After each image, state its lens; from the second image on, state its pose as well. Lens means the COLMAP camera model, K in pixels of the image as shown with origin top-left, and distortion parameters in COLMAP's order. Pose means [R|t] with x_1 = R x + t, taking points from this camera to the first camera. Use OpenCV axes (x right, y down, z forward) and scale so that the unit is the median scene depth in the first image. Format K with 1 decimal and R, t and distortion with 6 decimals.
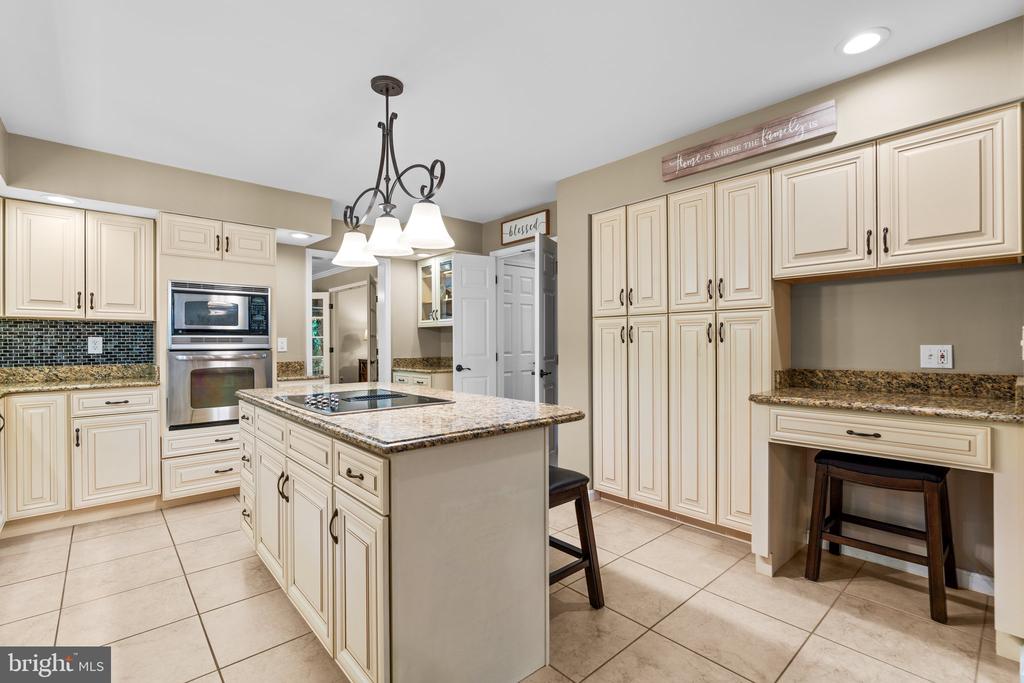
lens RADIAL K [[463.3, 0, 512.0], [0, 463.3, 343.3], [0, 0, 1]] dist [-0.001276, 0.000090]
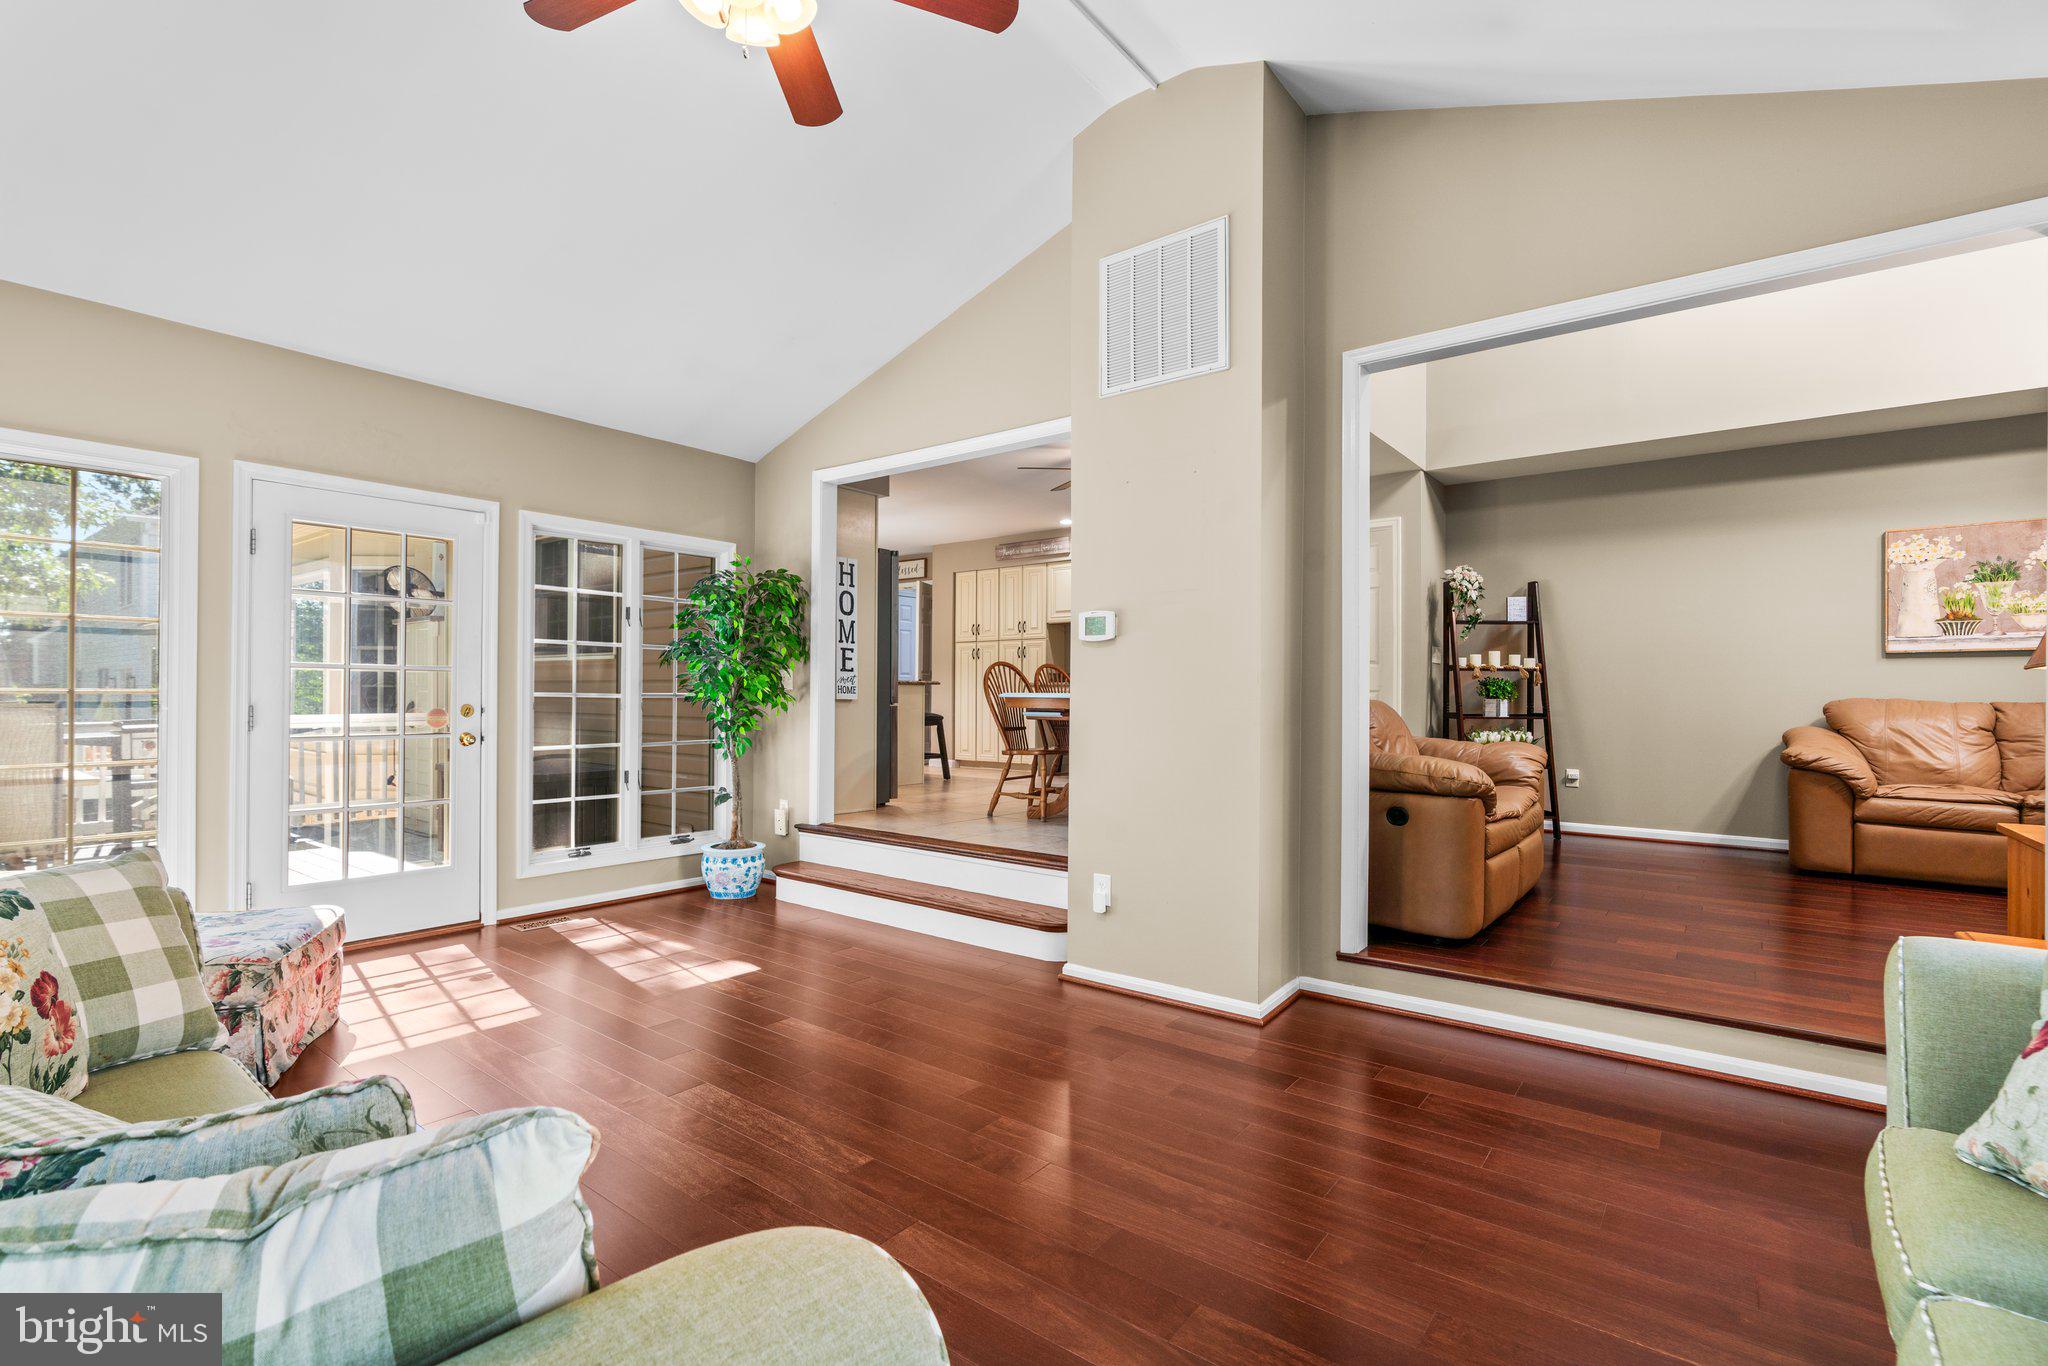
lens RADIAL K [[926.5, 0, 1025.3], [0, 926.5, 690.6], [0, 0, 1]] dist [-0.001276, 0.000090]
pose [[0.982756, 0.010581, 0.184602, -0.155679], [-0.009589, 0.999934, -0.006263, 0.118649], [-0.184656, 0.004384, 0.982793, -2.011314]]
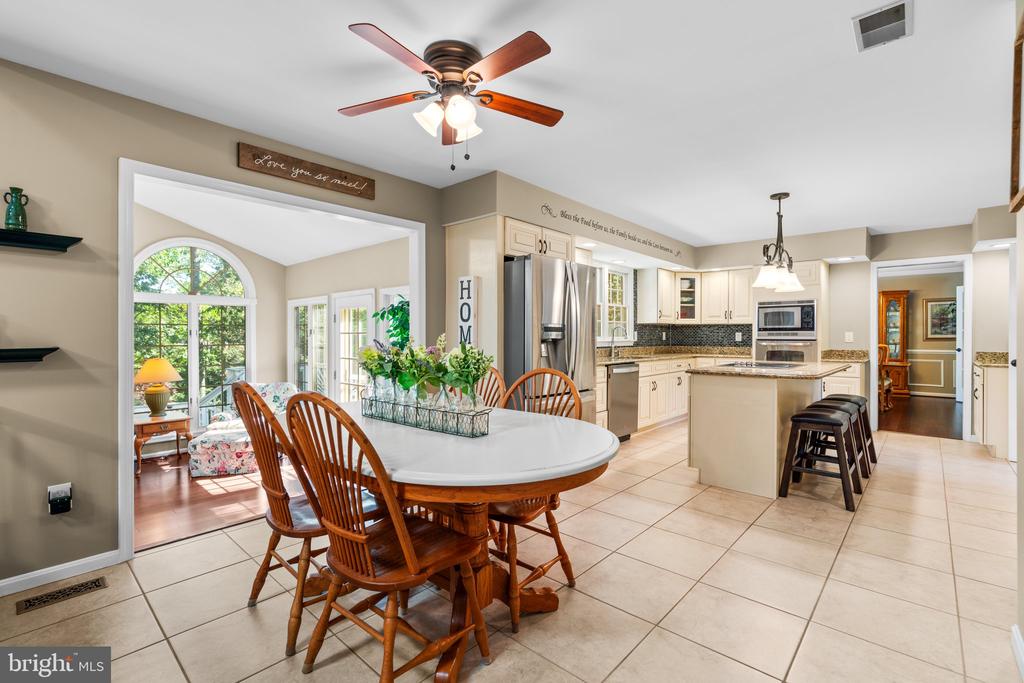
lens RADIAL K [[463.3, 0, 512.2], [0, 463.3, 336.8], [0, 0, 1]] dist [-0.001276, 0.000090]
pose [[0.101828, 0.005854, -0.994785, 0.985321], [0.000289, 0.999982, 0.005914, -0.007684], [0.994802, -0.000889, 0.101824, -0.158964]]
